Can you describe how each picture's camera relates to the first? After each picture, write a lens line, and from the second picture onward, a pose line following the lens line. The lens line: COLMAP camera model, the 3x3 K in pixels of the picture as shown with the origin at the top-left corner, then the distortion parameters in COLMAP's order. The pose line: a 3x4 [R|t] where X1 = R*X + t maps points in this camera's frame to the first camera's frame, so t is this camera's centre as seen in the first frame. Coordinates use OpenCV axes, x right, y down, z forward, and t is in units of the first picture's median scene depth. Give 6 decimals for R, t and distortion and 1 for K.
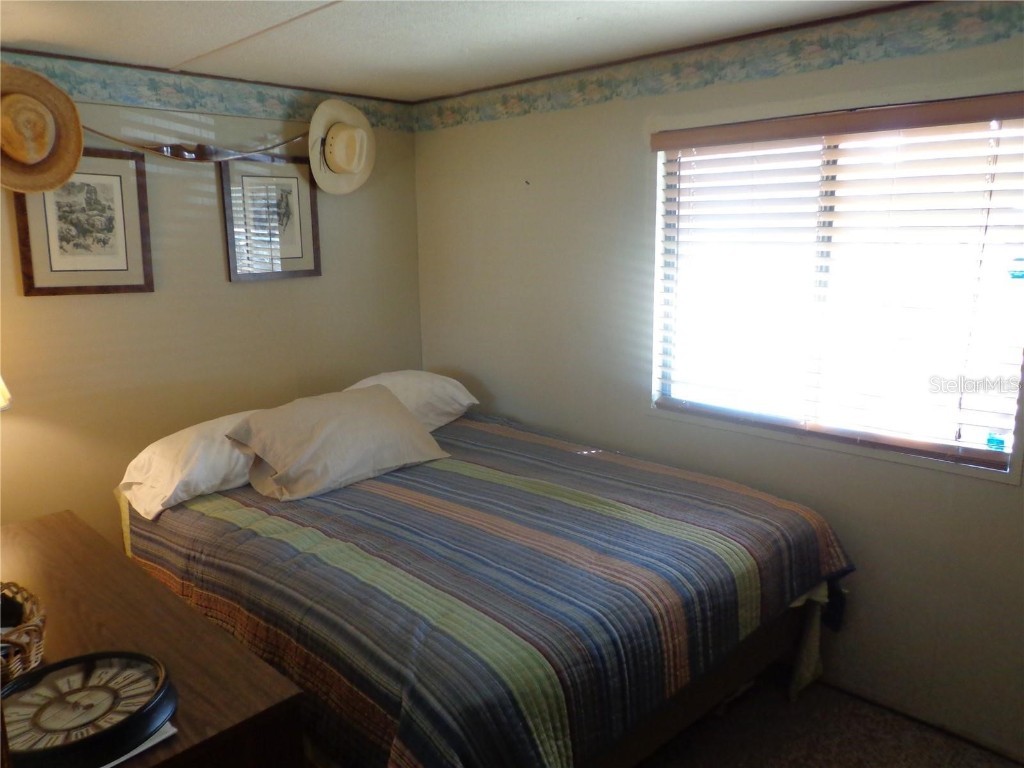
lens RADIAL K [[759.9, 0, 521.2], [0, 759.9, 378.5], [0, 0, 1]] dist [0.000644, 0.025156]
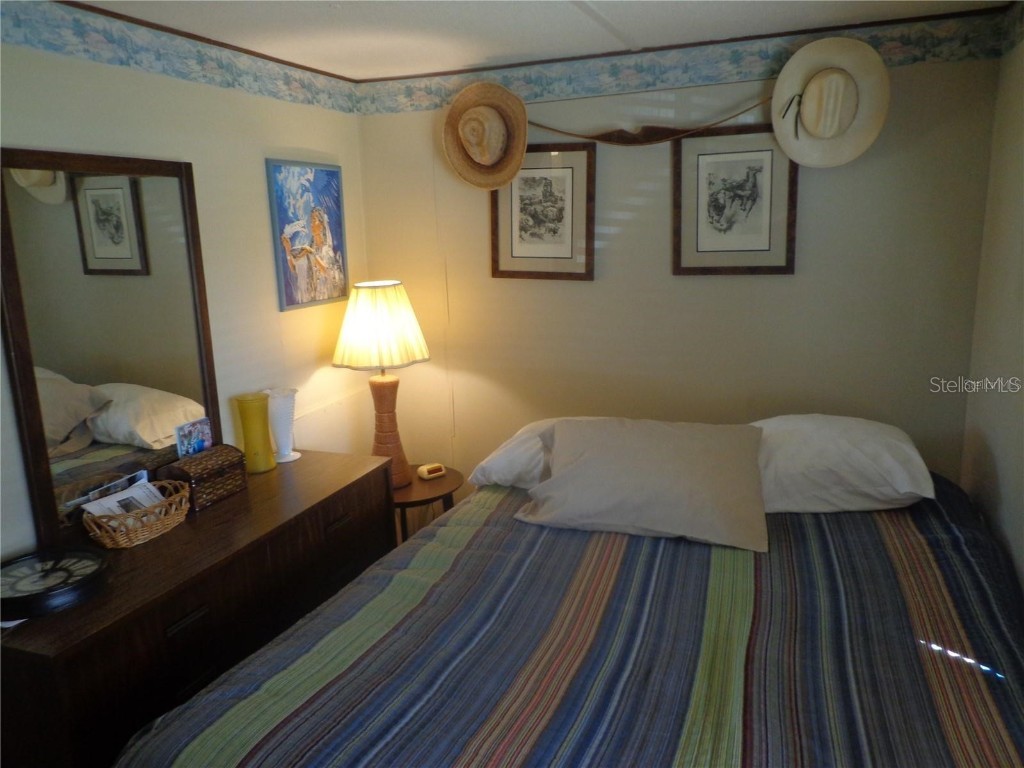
lens RADIAL K [[759.9, 0, 521.2], [0, 759.9, 378.5], [0, 0, 1]] dist [0.000644, 0.025156]
pose [[0.397886, 0.196510, -0.896142, 0.432502], [-0.152384, 0.977378, 0.146666, -0.127196], [0.904691, 0.078202, 0.418830, 0.530057]]
